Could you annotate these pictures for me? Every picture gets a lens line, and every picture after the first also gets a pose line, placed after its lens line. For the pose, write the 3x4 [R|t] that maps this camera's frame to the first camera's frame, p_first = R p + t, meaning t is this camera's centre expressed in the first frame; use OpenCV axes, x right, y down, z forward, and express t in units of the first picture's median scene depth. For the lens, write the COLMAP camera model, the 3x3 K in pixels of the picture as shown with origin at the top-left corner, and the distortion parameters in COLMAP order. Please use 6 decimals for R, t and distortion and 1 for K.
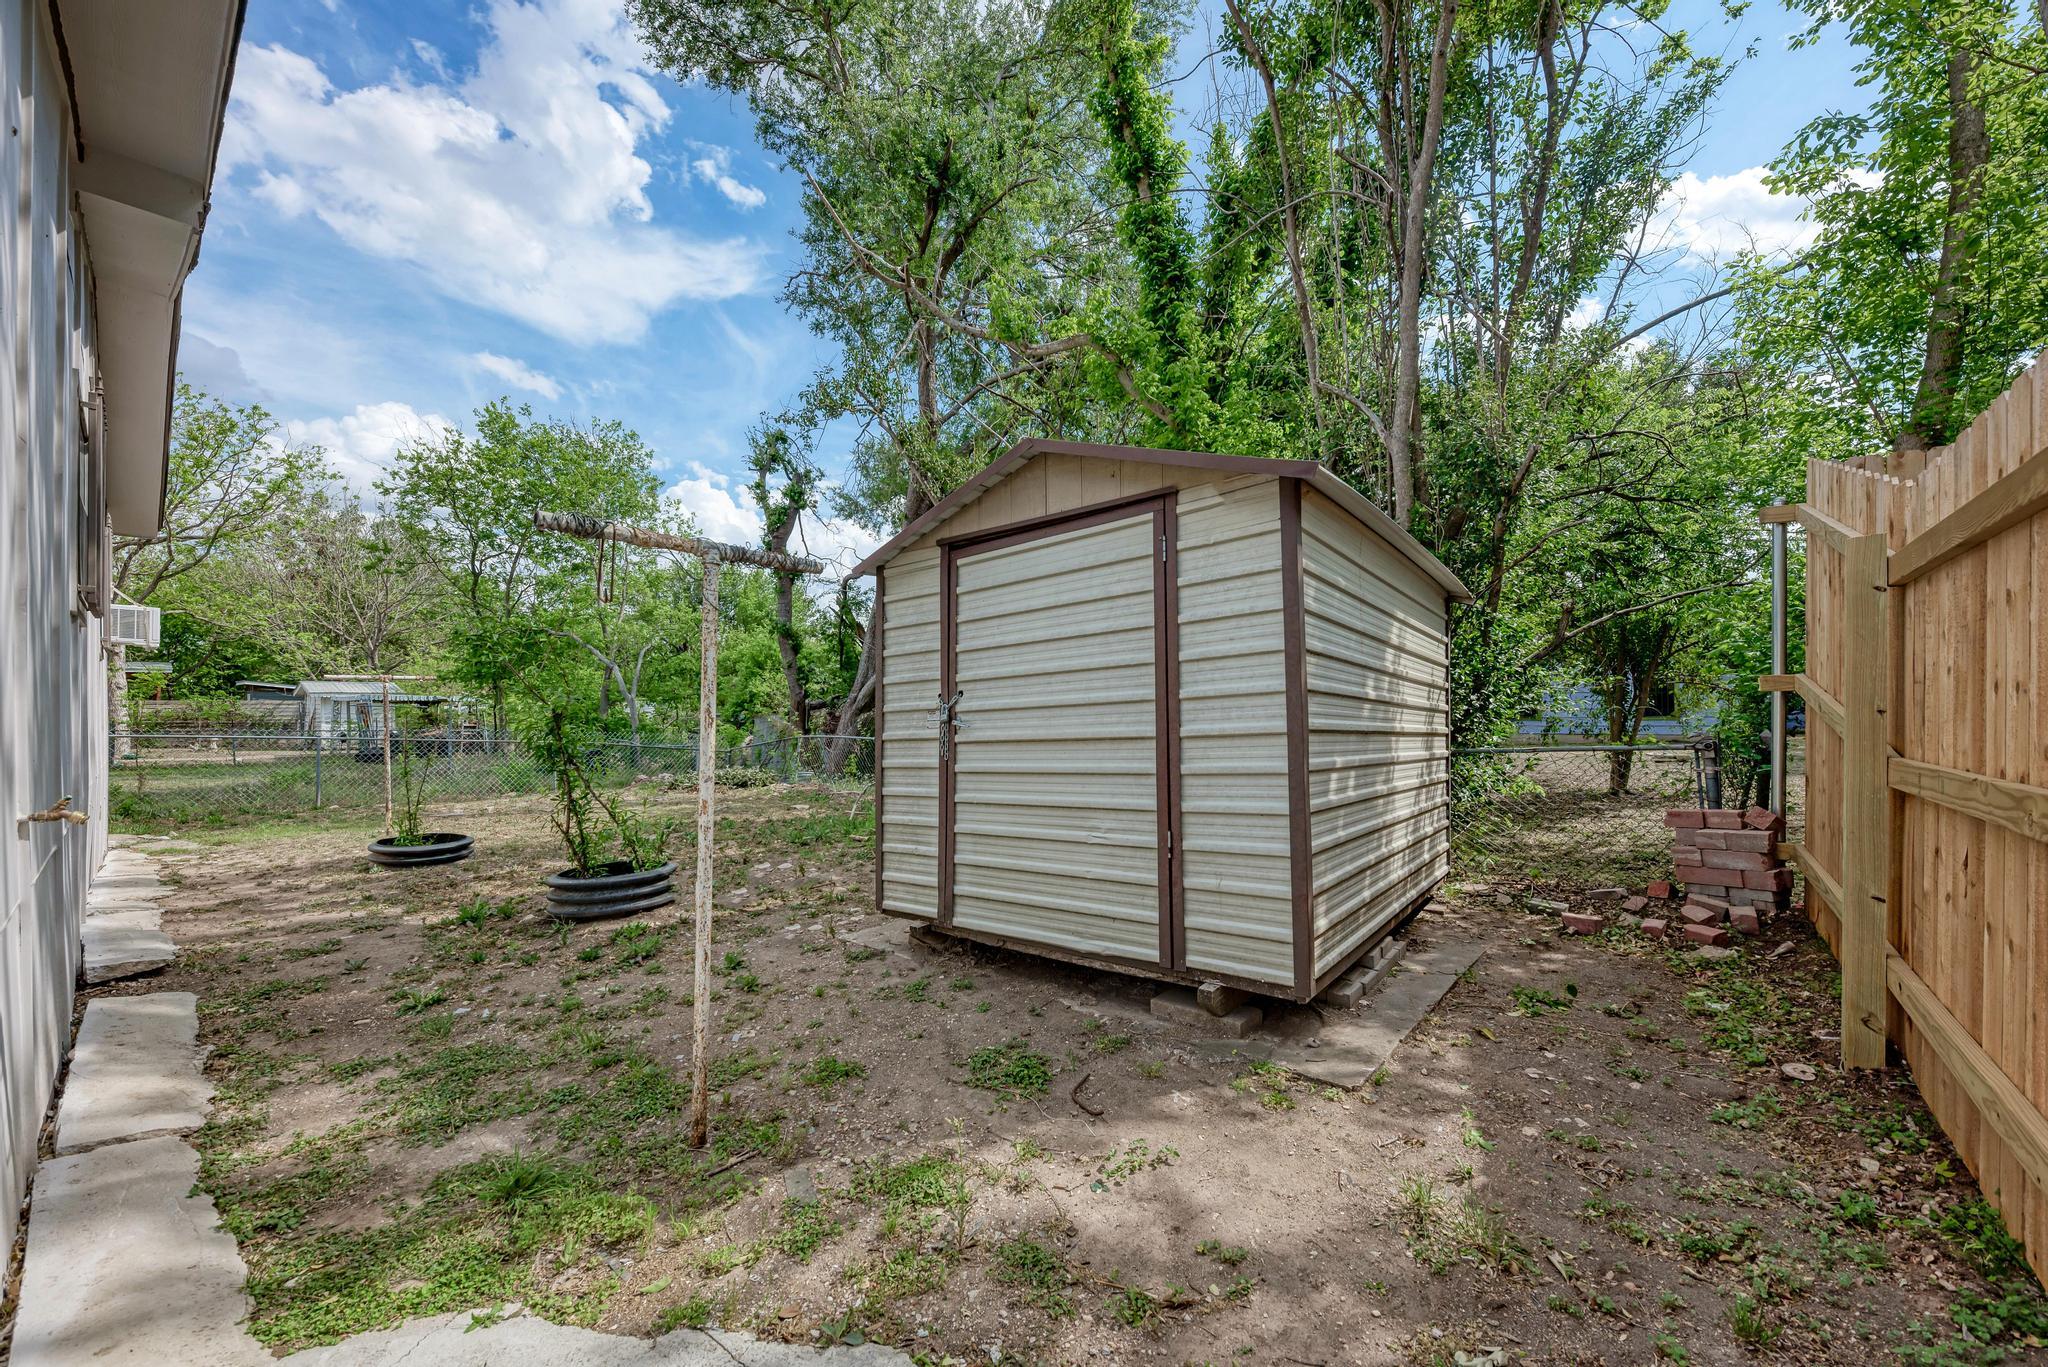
lens RADIAL K [[781.6, 0, 1024.0], [0, 781.6, 683.5], [0, 0, 1]] dist [0.001871, -0.000155]
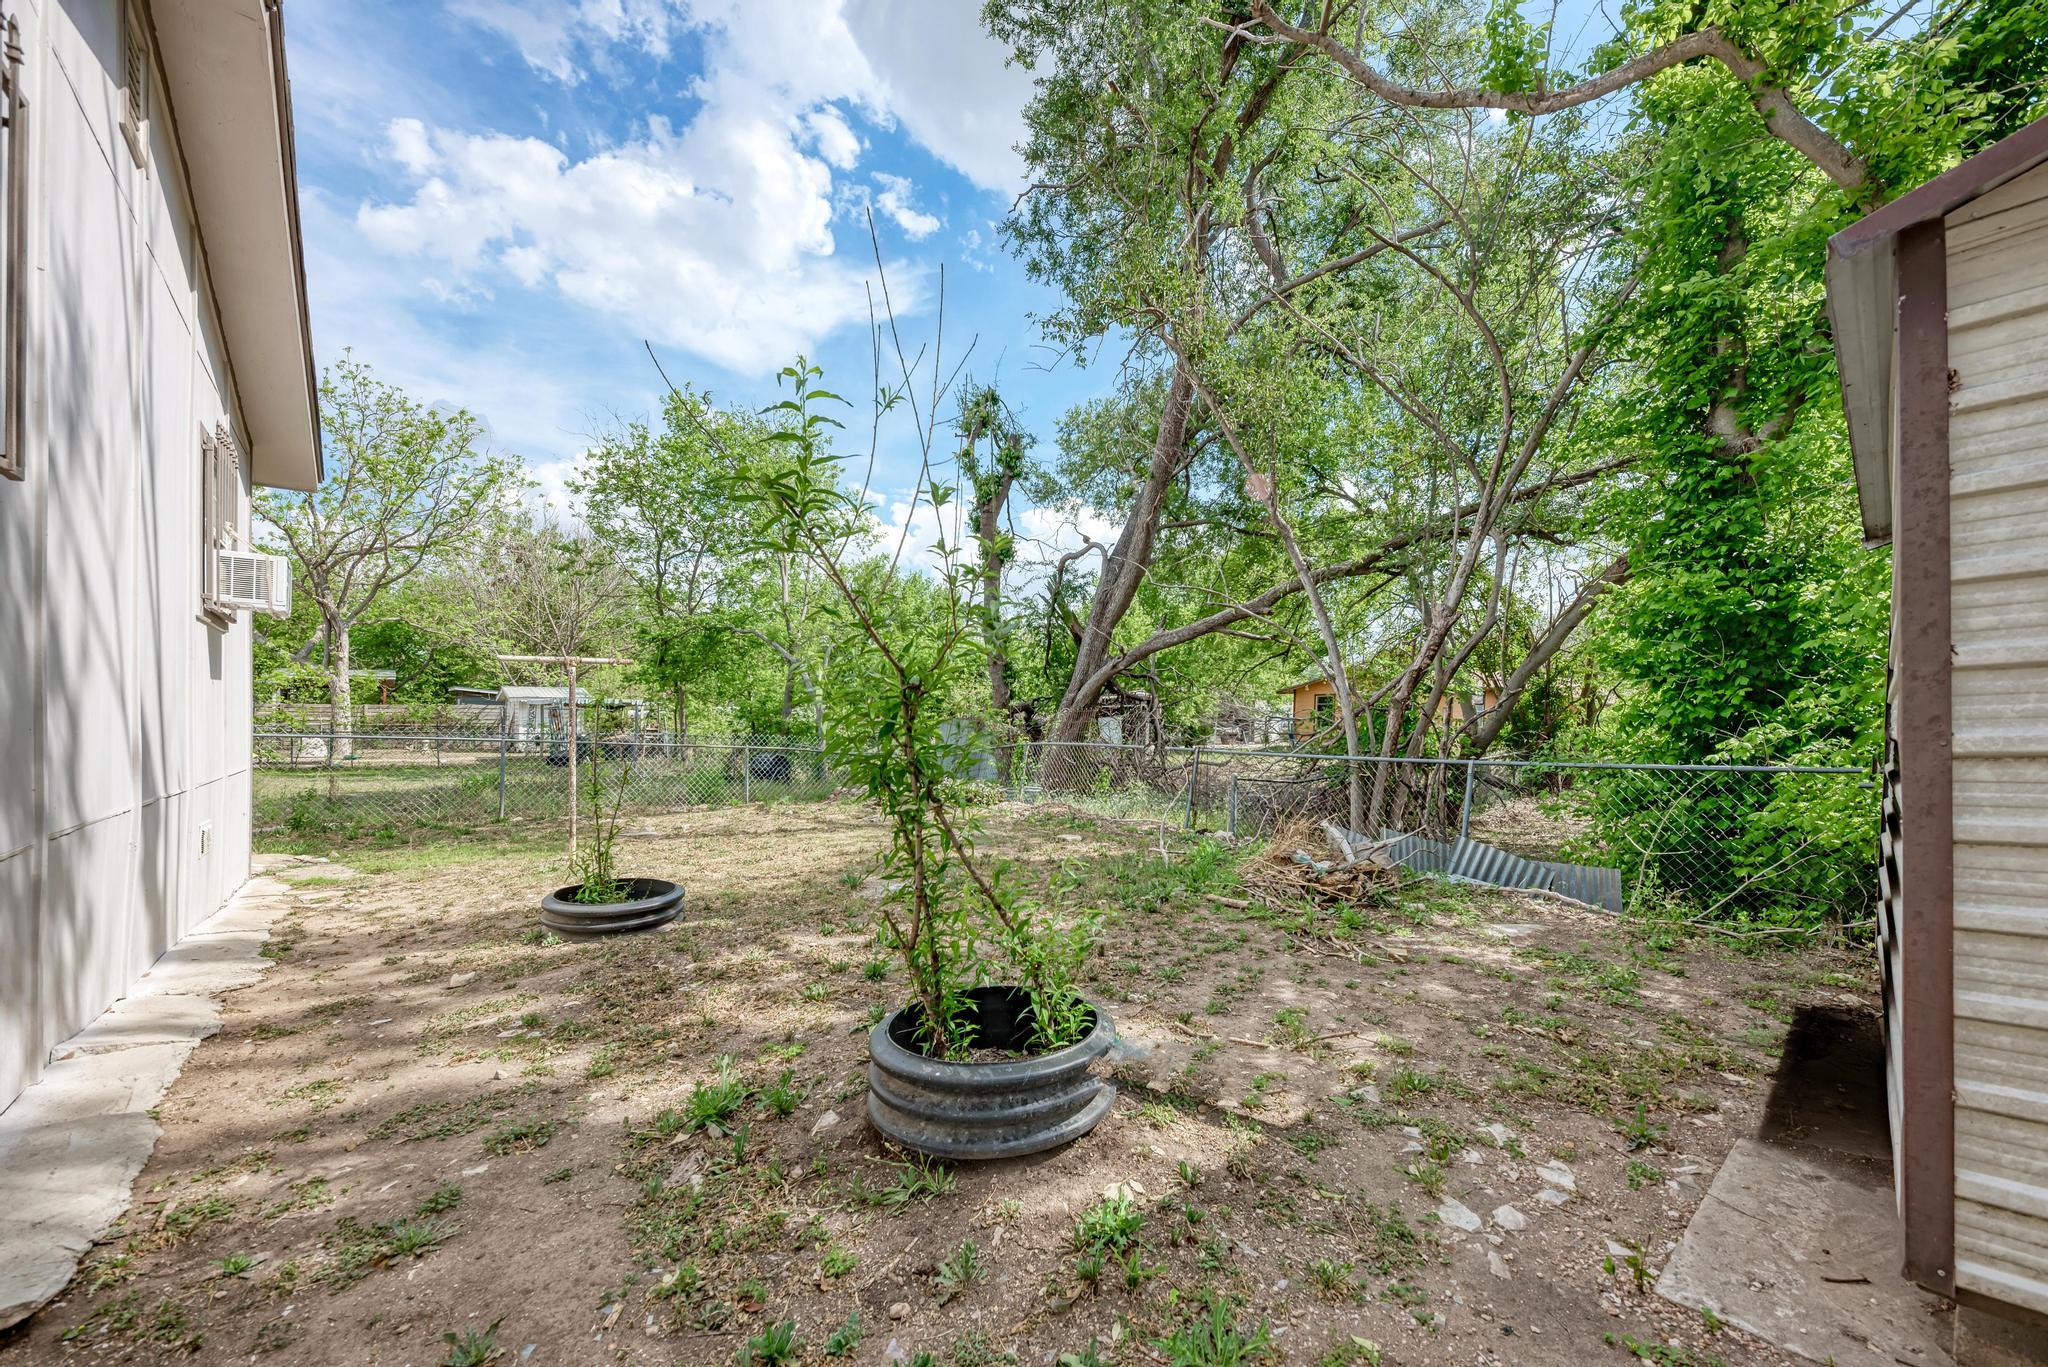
lens RADIAL K [[724.2, 0, 1024.0], [0, 724.2, 683.5], [0, 0, 1]] dist [0.002234, 0.000185]
pose [[0.991246, -0.002265, -0.132009, -0.137622], [0.000050, 0.999859, -0.016783, 0.012776], [0.132028, 0.016629, 0.991106, 0.173501]]
